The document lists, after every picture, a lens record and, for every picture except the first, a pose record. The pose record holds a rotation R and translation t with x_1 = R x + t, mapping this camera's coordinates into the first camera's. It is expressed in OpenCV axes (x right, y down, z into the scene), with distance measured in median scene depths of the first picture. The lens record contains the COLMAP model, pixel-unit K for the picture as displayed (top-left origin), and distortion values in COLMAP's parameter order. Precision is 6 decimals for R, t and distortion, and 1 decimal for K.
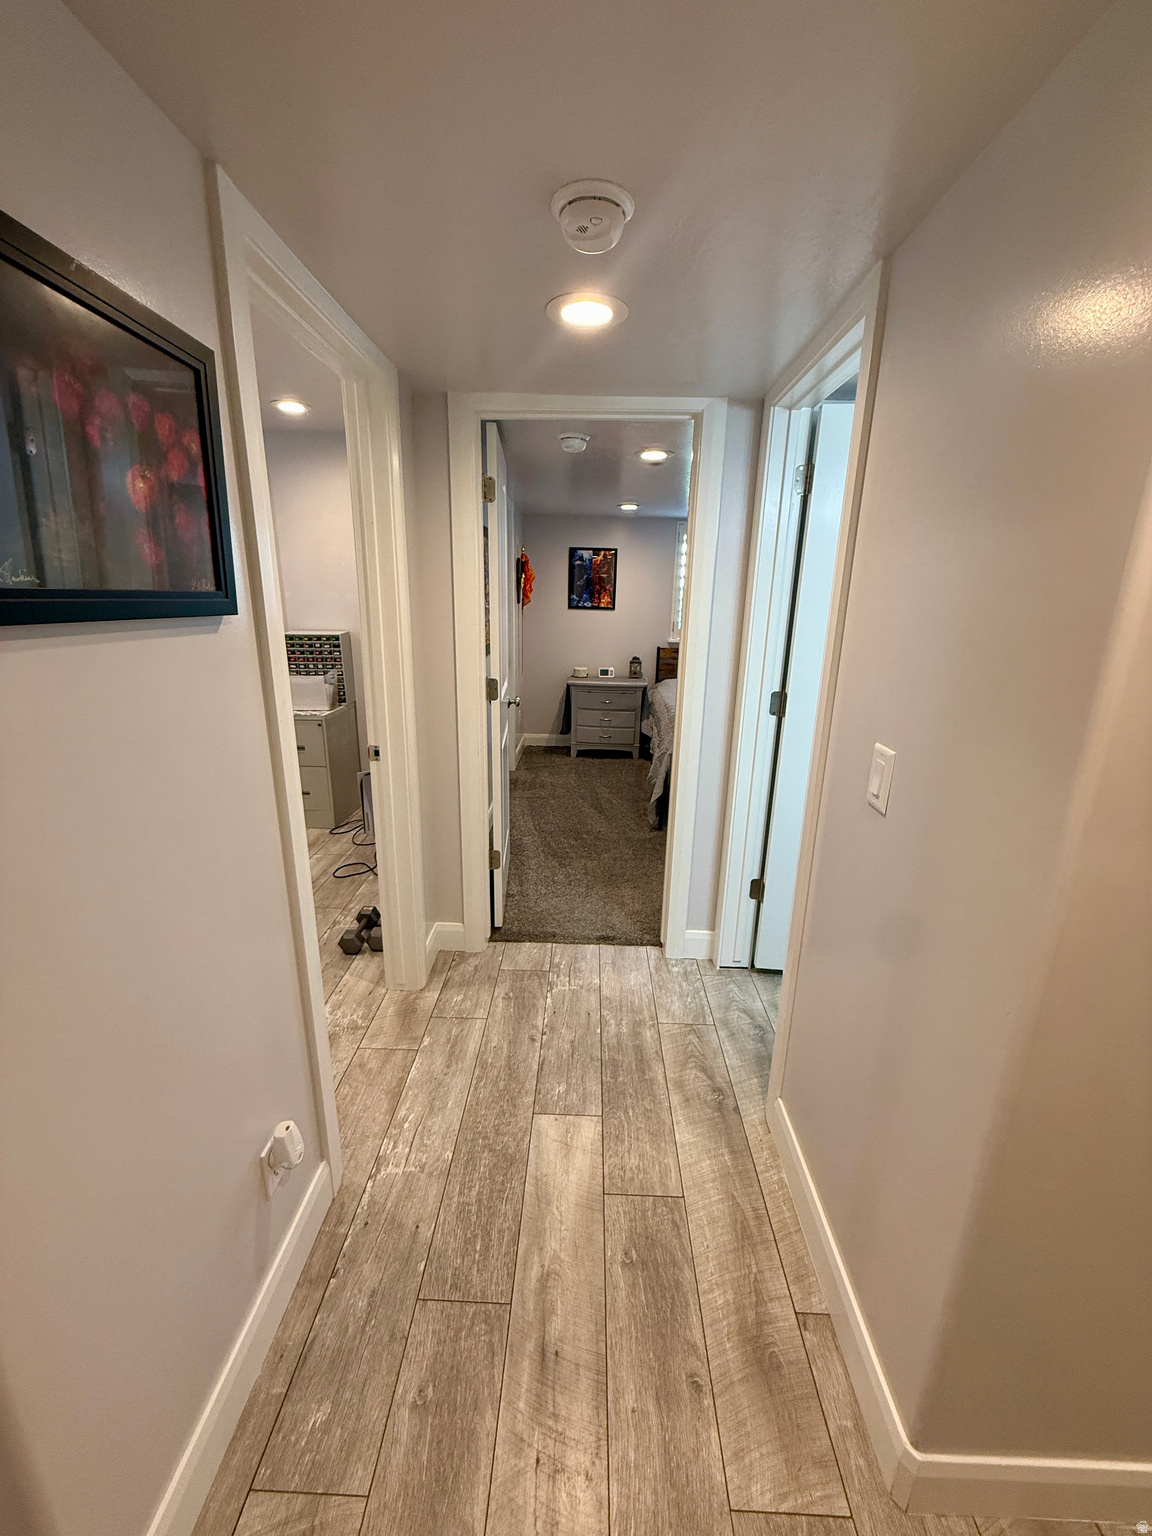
lens RADIAL K [[611.3, 0, 575.6], [0, 611.3, 764.7], [0, 0, 1]] dist [-0.000054, -0.000291]
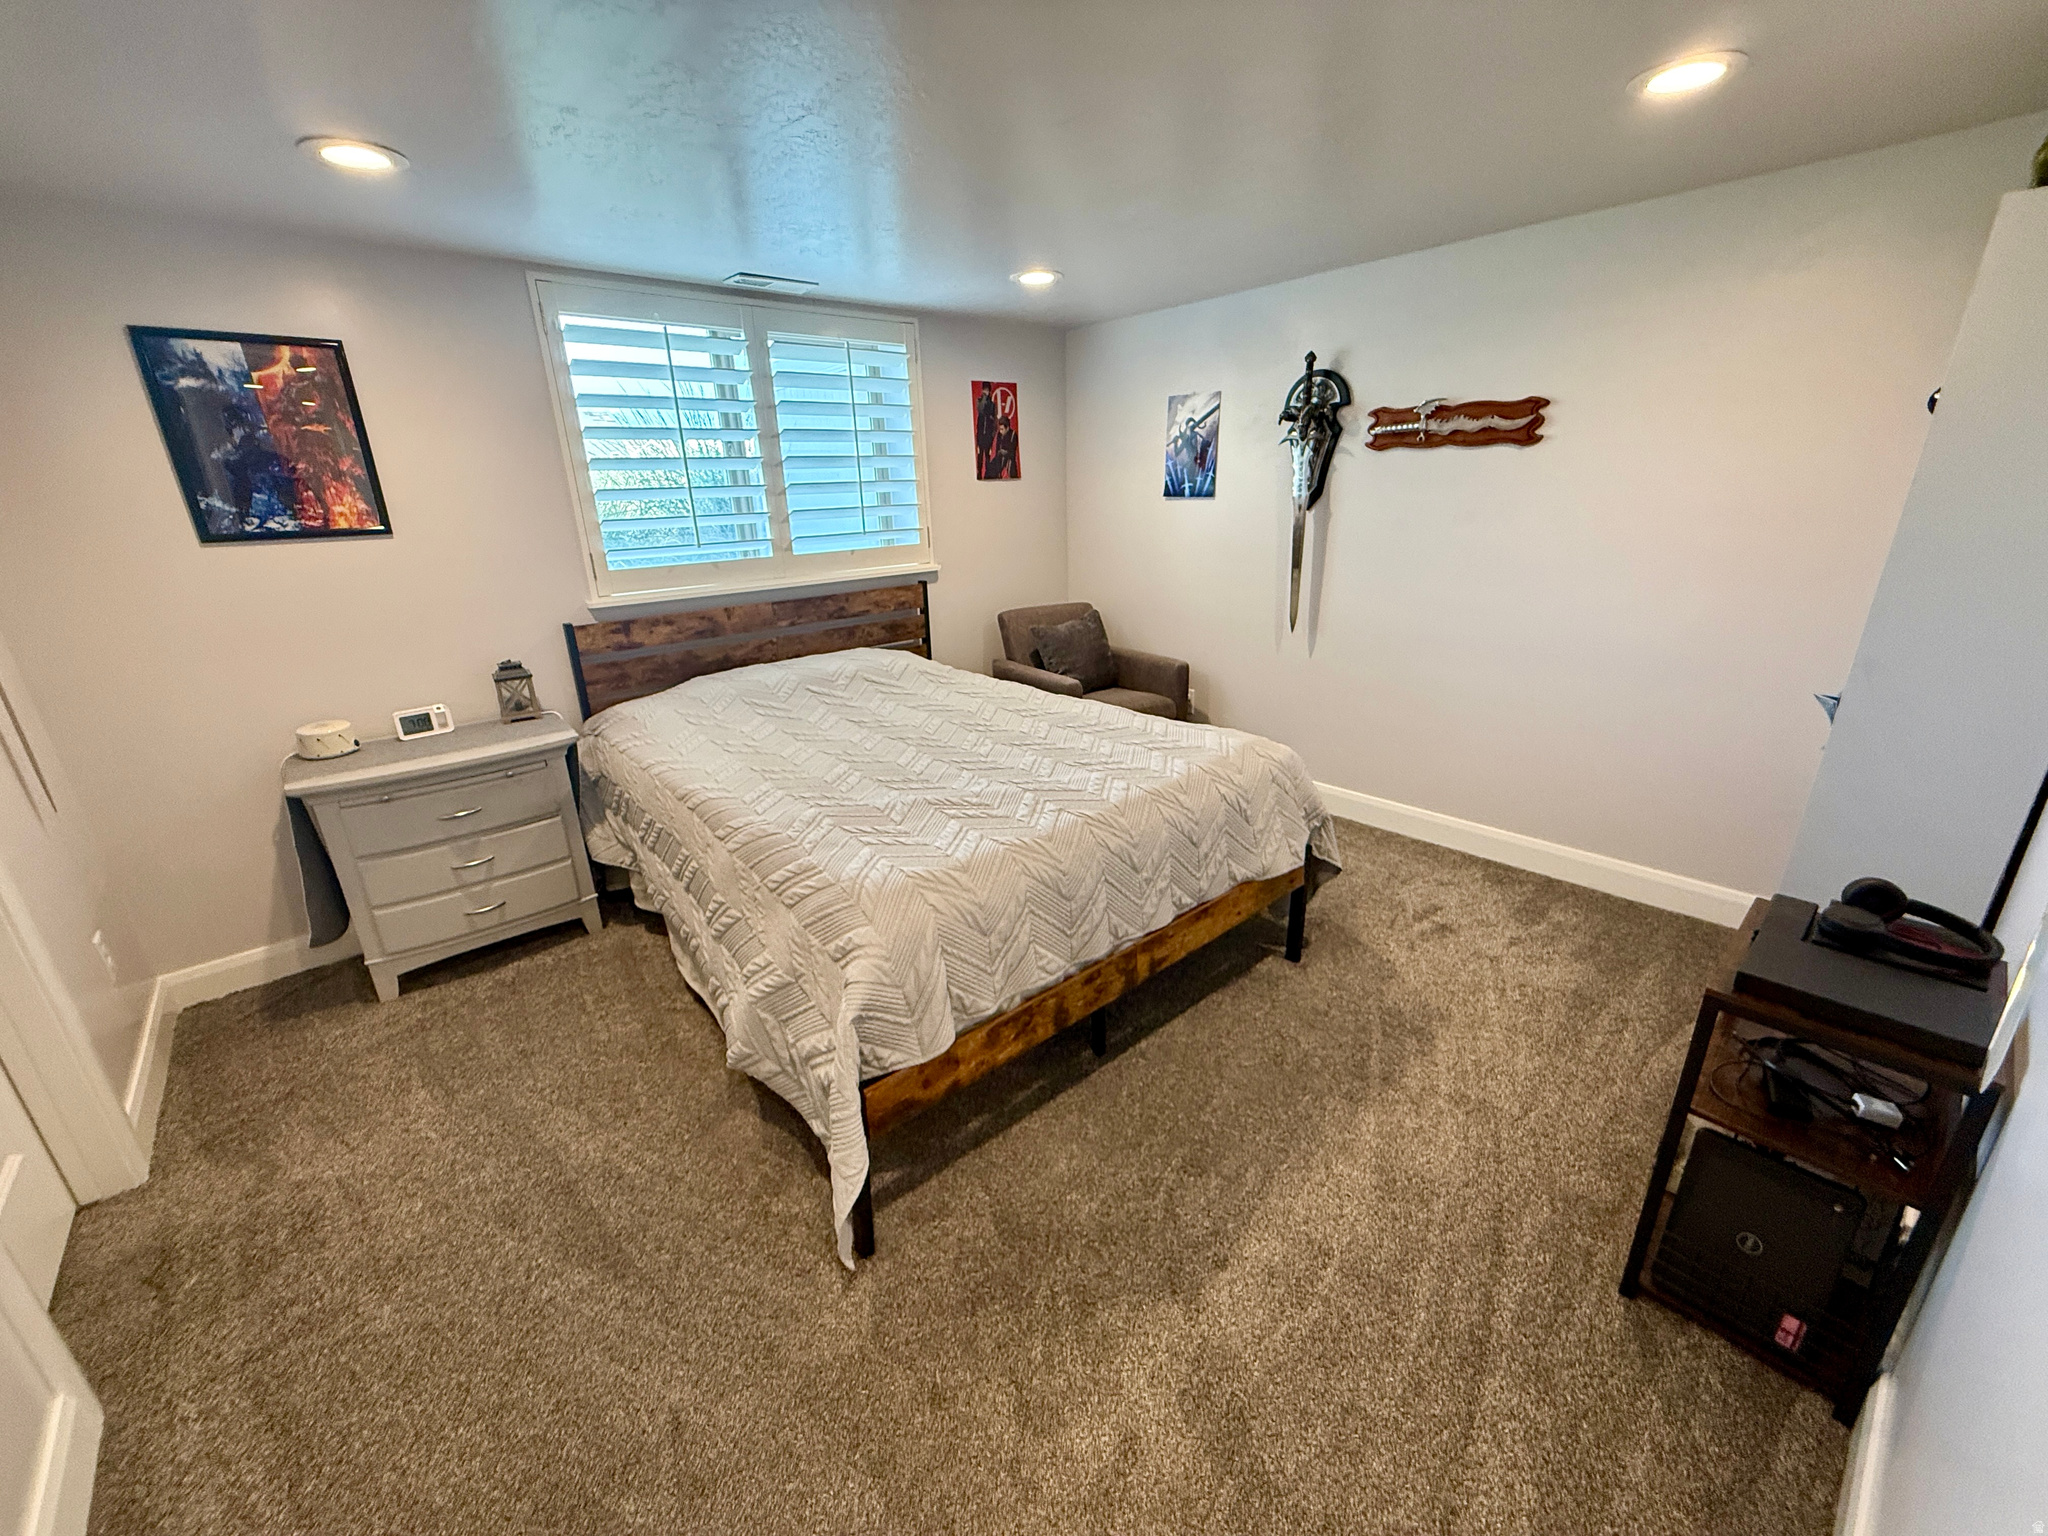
lens RADIAL K [[815.1, 0, 1033.7], [0, 815.1, 773.1], [0, 0, 1]] dist [-0.000054, -0.000291]
pose [[0.728506, -0.262563, 0.632724, 0.002869], [0.220514, 0.964352, 0.146283, -0.116430], [-0.648577, 0.032957, 0.760435, 0.440468]]
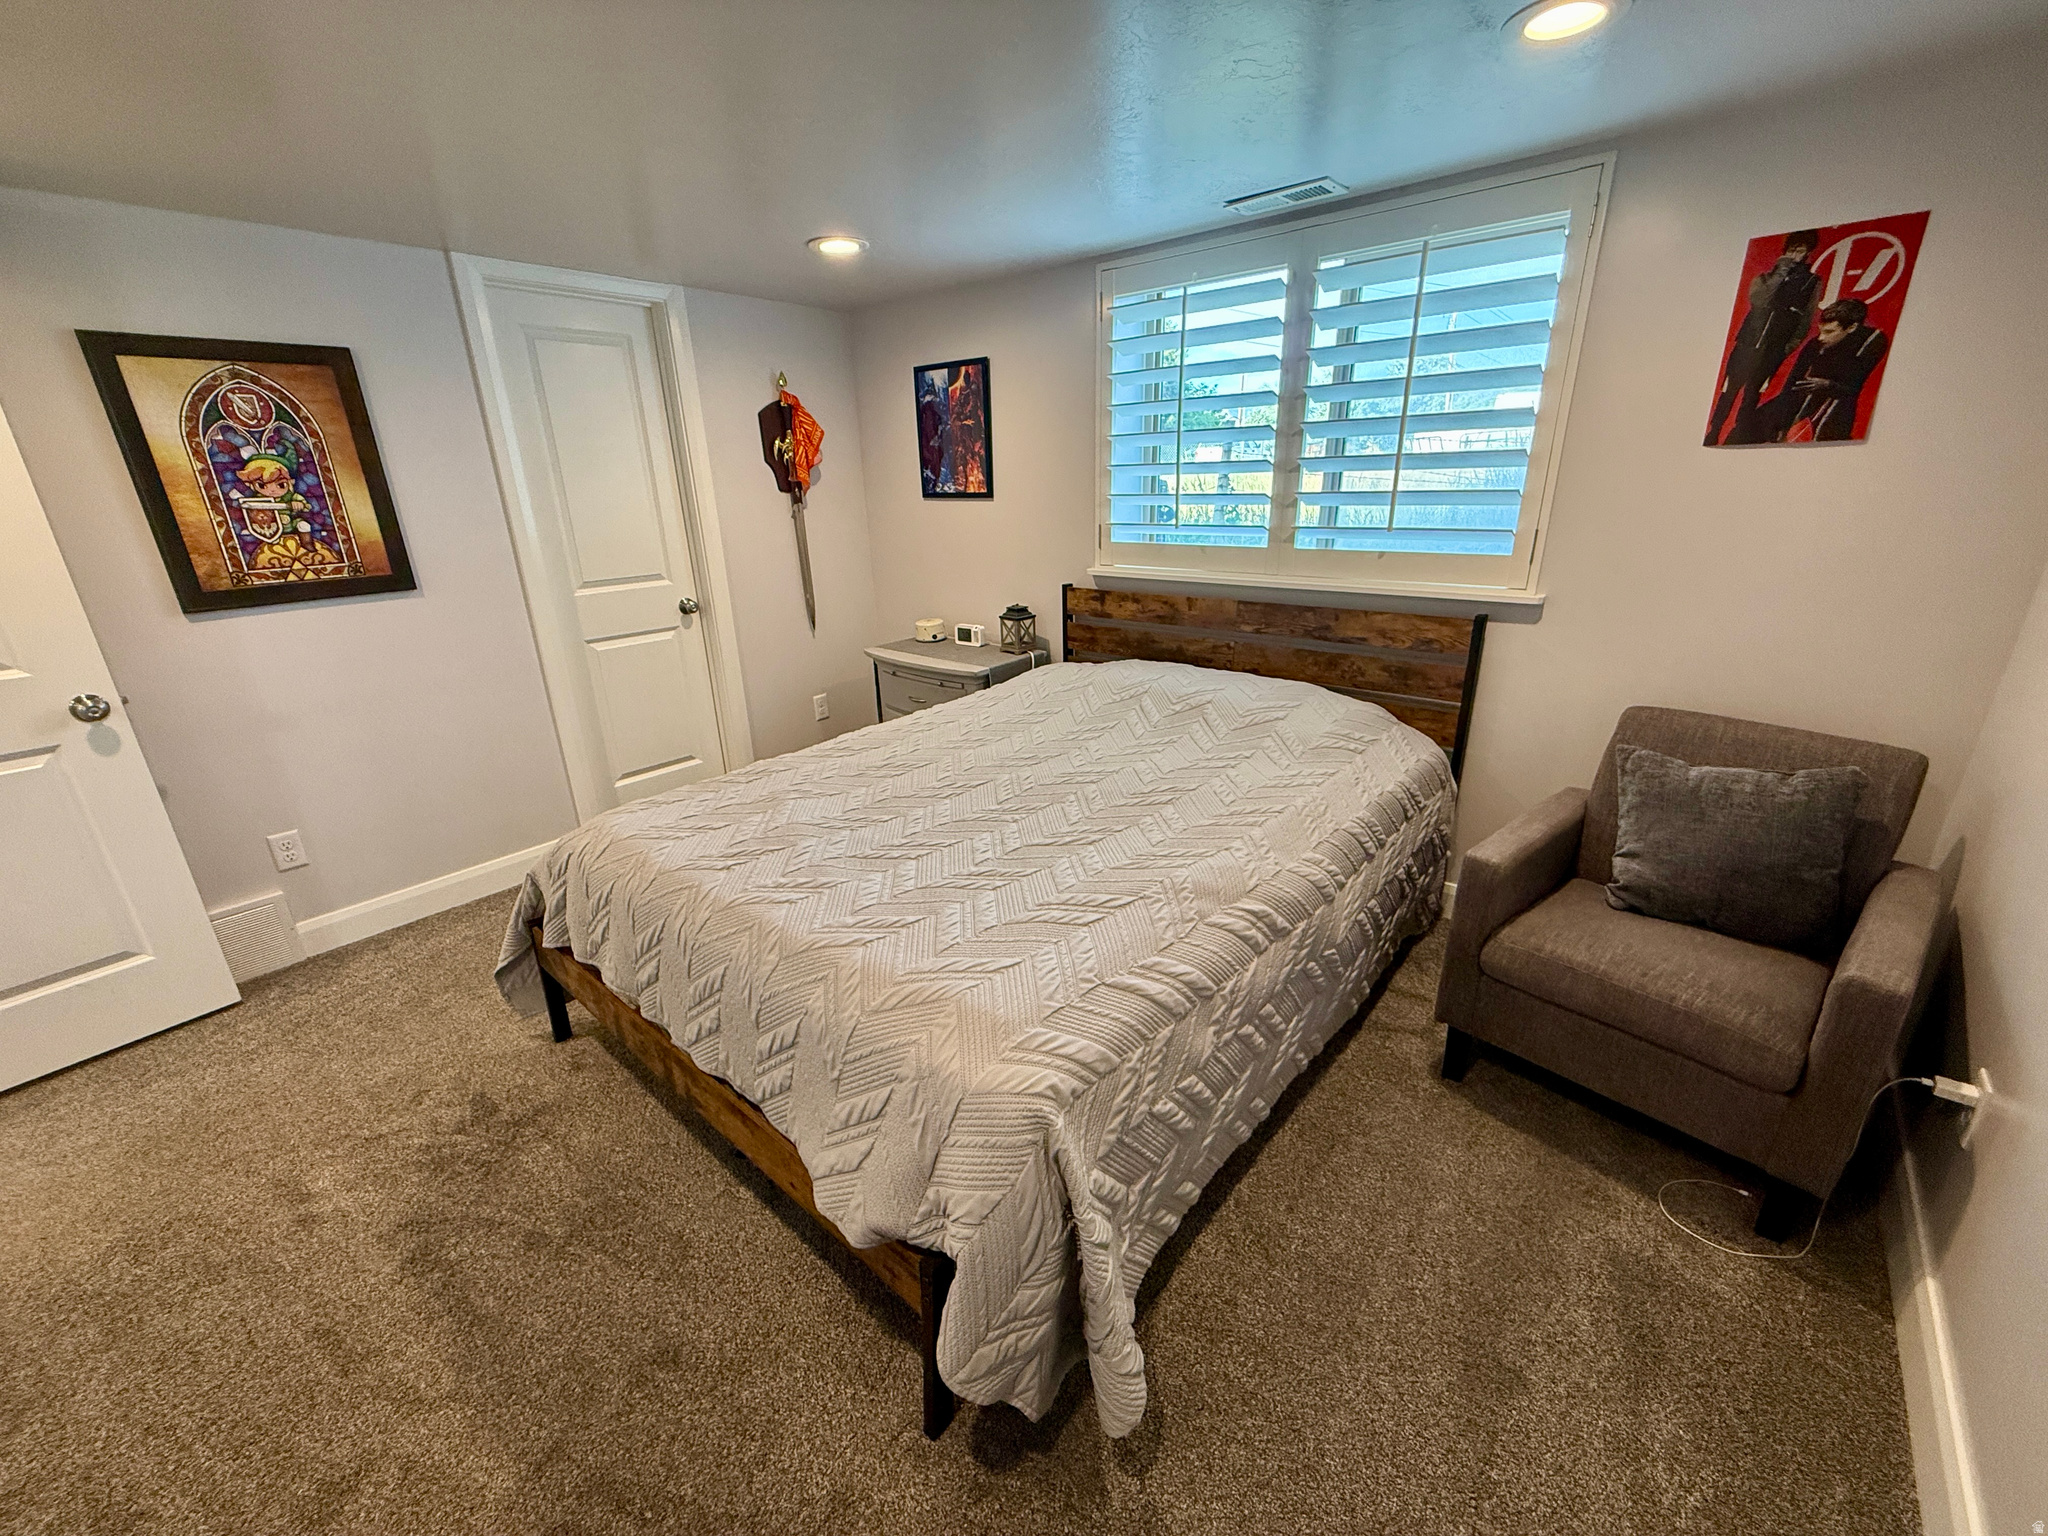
lens RADIAL K [[815.1, 0, 1022.6], [0, 815.1, 770.6], [0, 0, 1]] dist [-0.000054, -0.000291]
pose [[0.777298, 0.182923, -0.601953, 0.489232], [-0.135012, 0.983007, 0.124378, -0.133606], [0.614475, -0.015408, 0.788786, 0.535232]]
